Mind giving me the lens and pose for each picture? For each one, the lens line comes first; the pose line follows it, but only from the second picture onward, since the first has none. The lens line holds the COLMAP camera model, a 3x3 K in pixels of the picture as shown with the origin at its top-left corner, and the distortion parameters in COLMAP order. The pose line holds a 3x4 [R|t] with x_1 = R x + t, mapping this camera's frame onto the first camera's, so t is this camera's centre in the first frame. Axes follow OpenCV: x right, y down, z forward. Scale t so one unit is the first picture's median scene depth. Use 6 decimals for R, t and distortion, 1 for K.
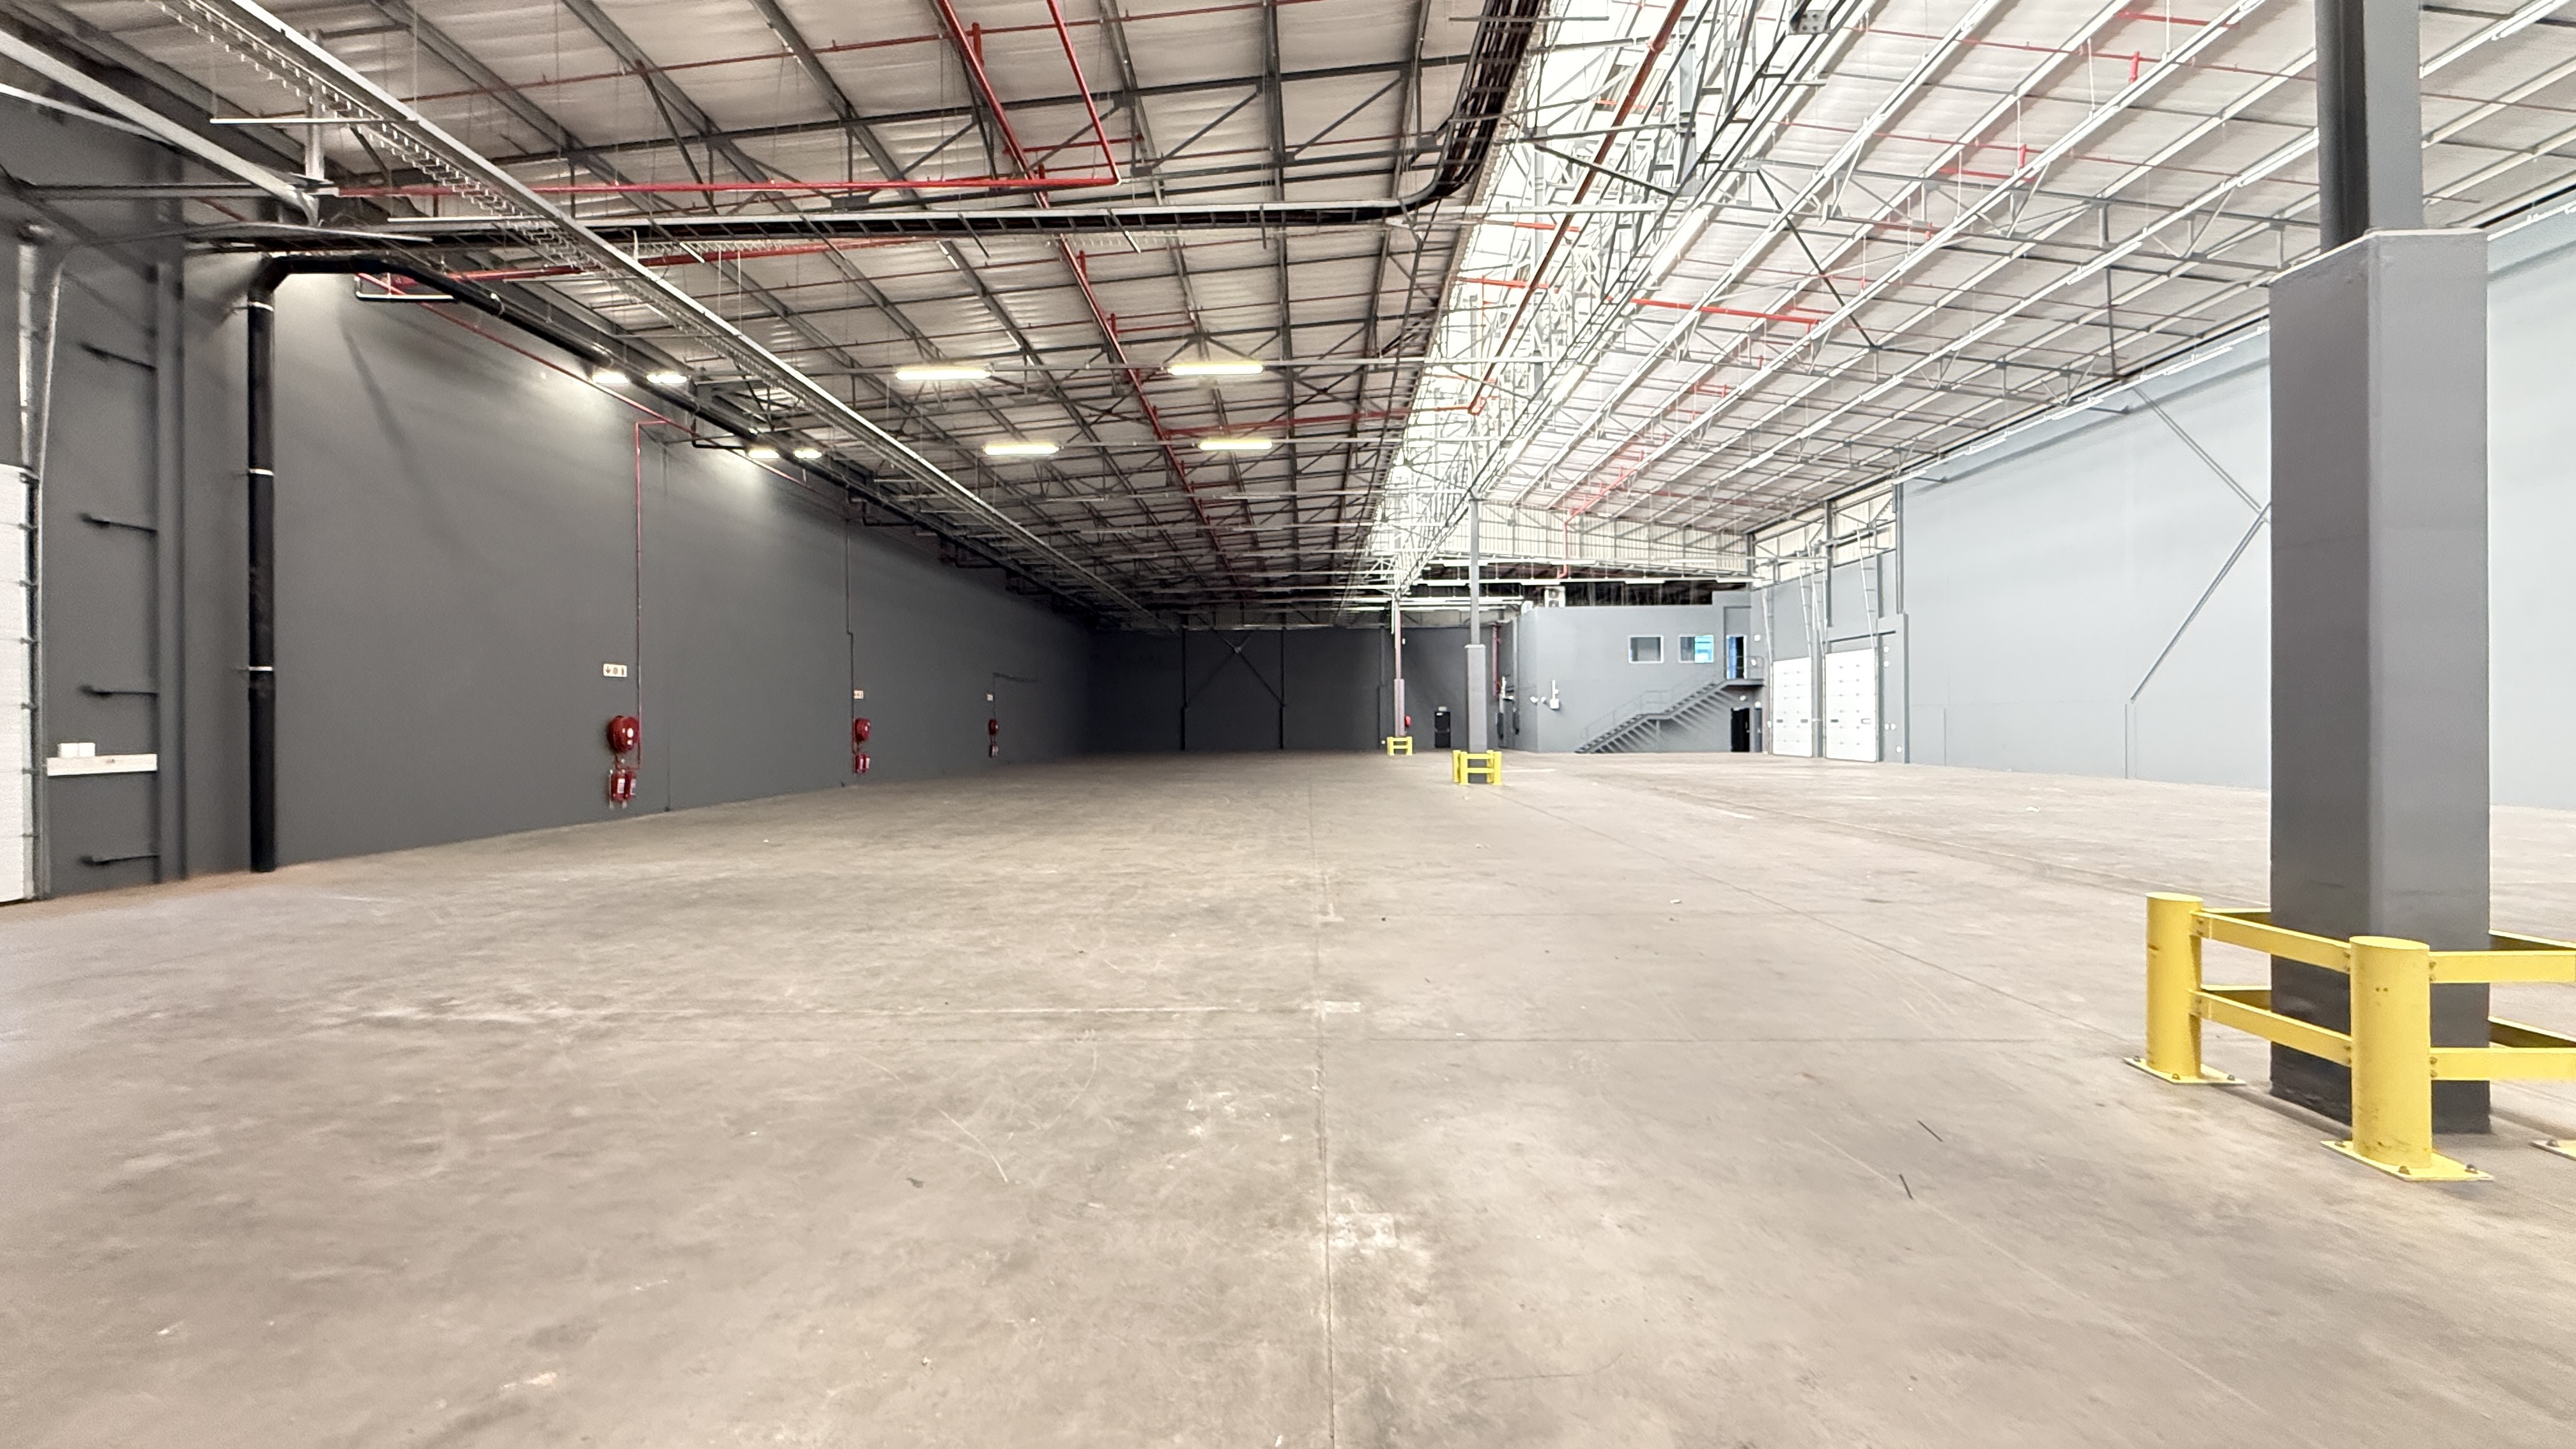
lens RADIAL K [[1038.3, 0, 1277.4], [0, 1038.3, 716.4], [0, 0, 1]] dist [0.012204, 0.000018]
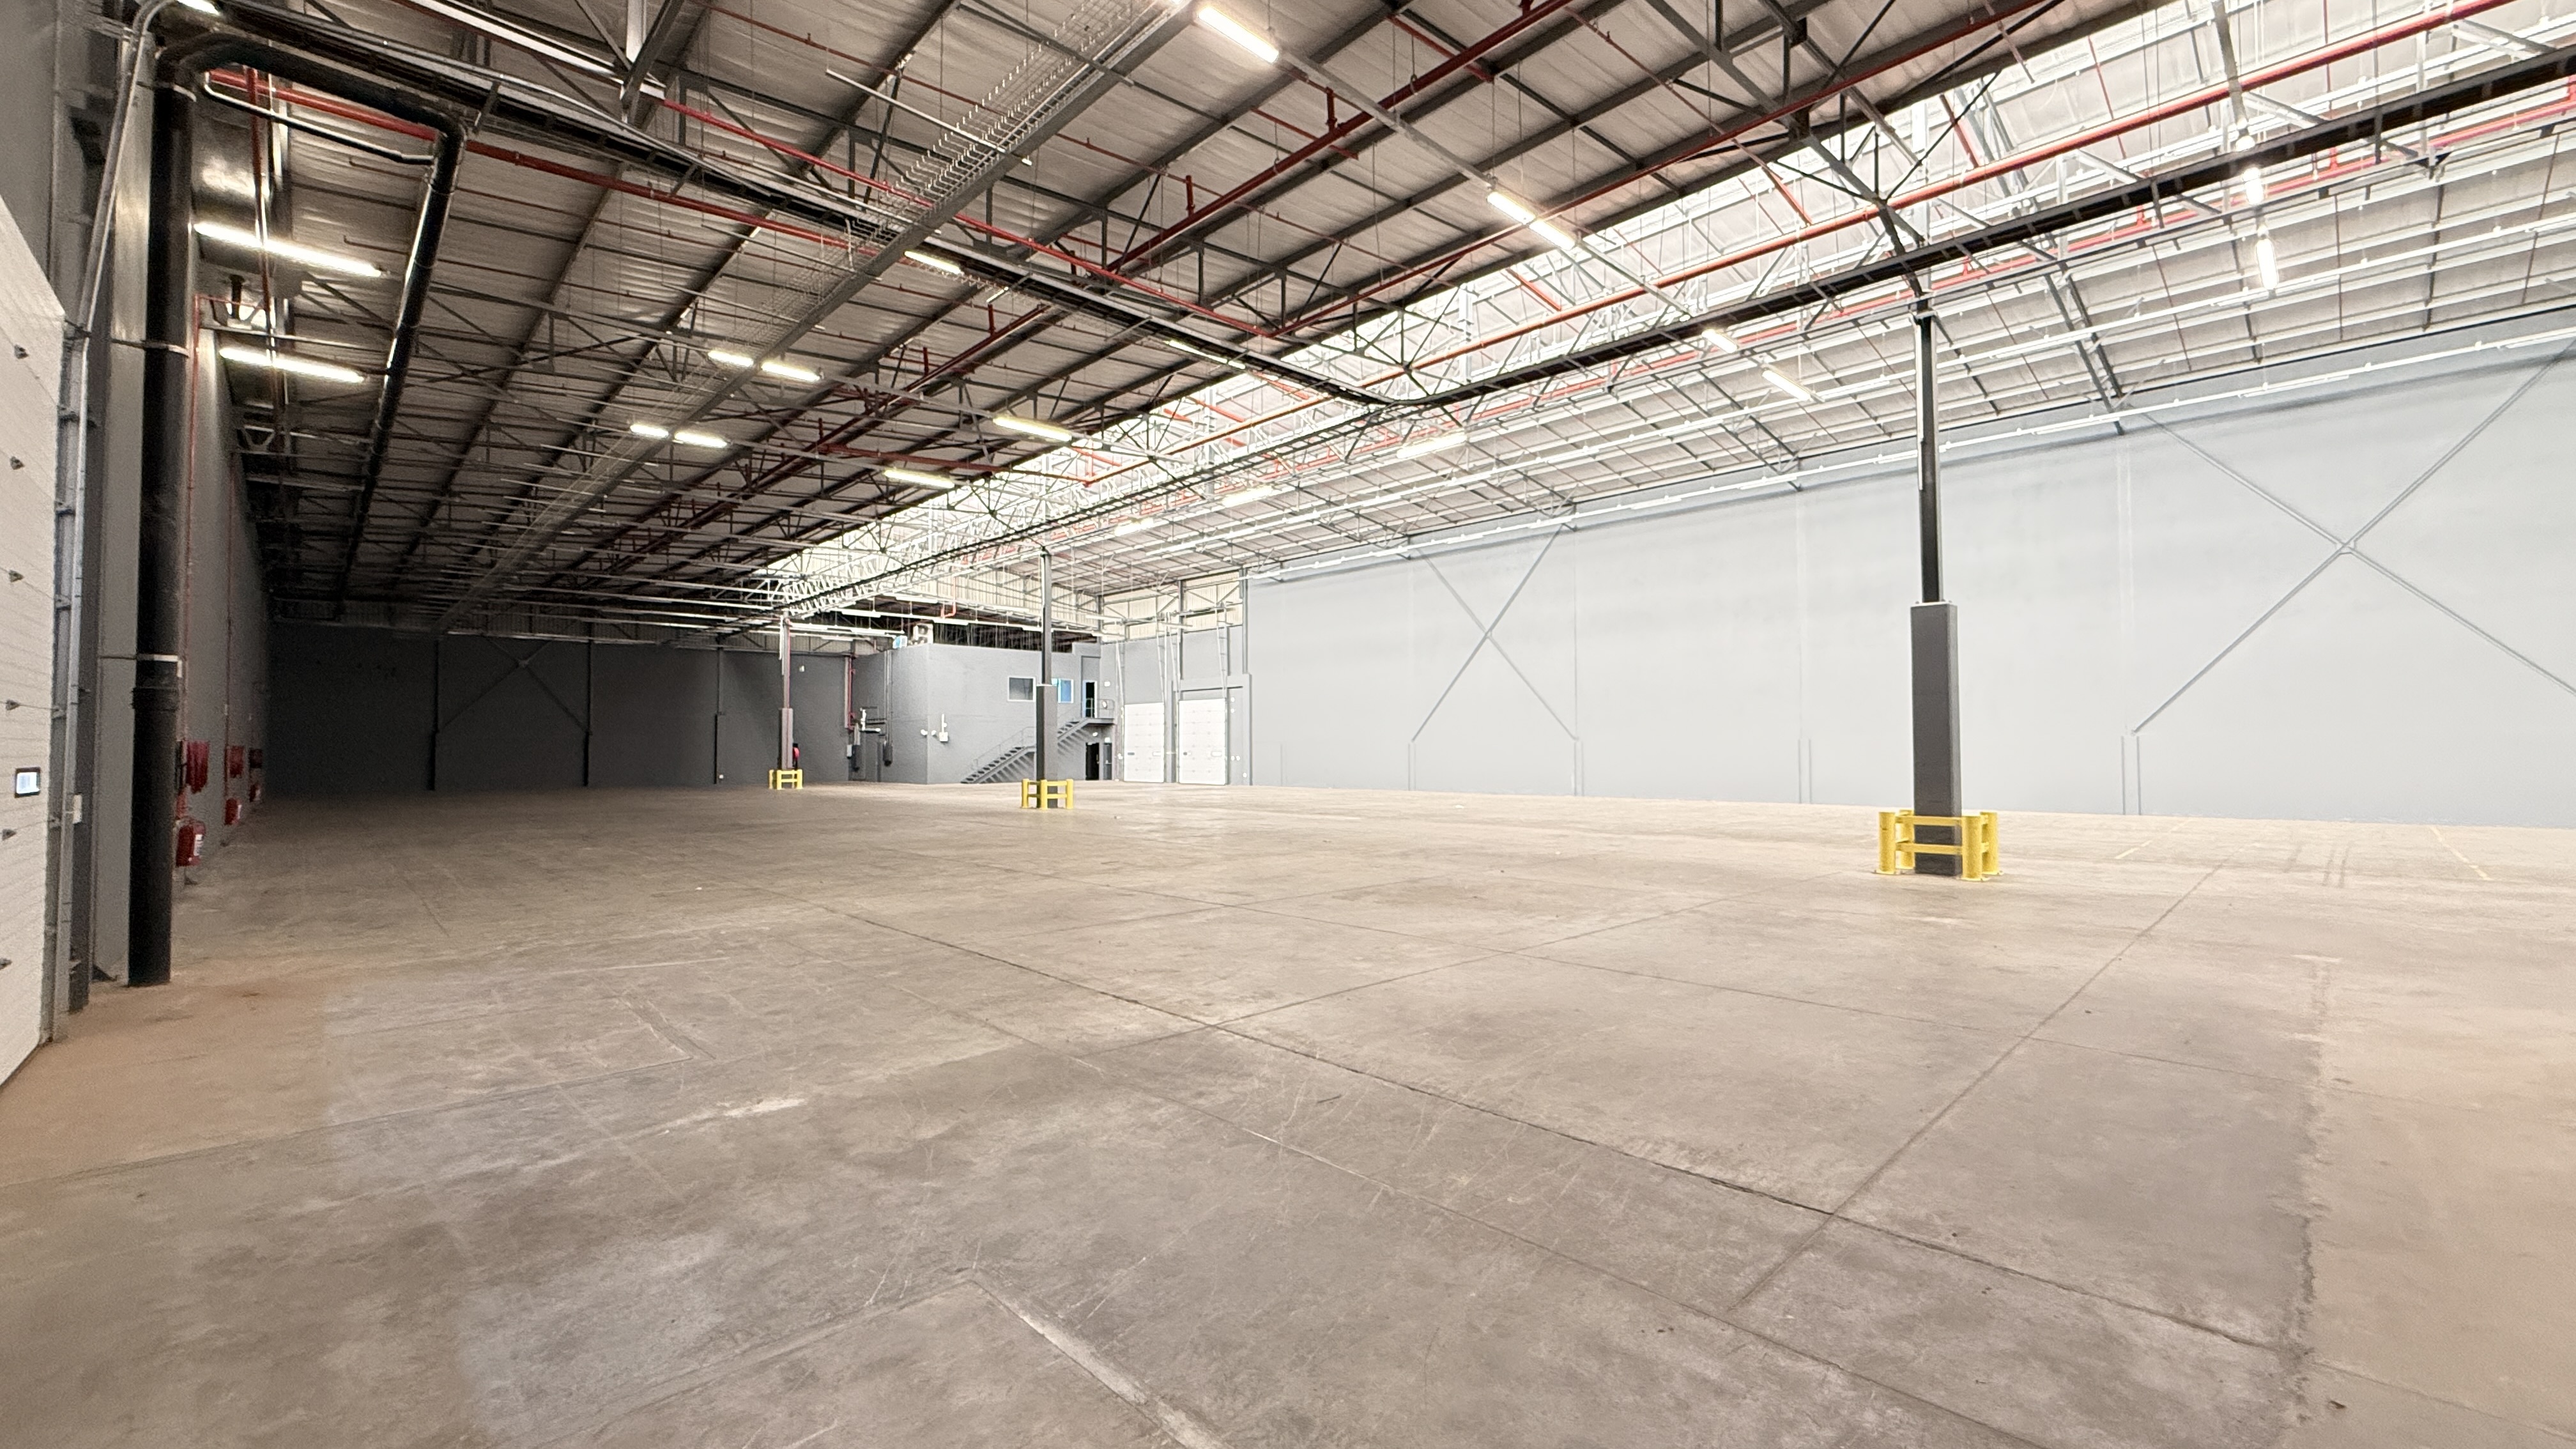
lens RADIAL K [[1038.3, 0, 1291.4], [0, 1038.3, 727.7], [0, 0, 1]] dist [0.012204, 0.000018]
pose [[0.702905, 0.021112, 0.710971, -0.294100], [-0.004895, 0.999679, -0.024845, 0.003422], [-0.711267, 0.013984, 0.702783, 0.021524]]
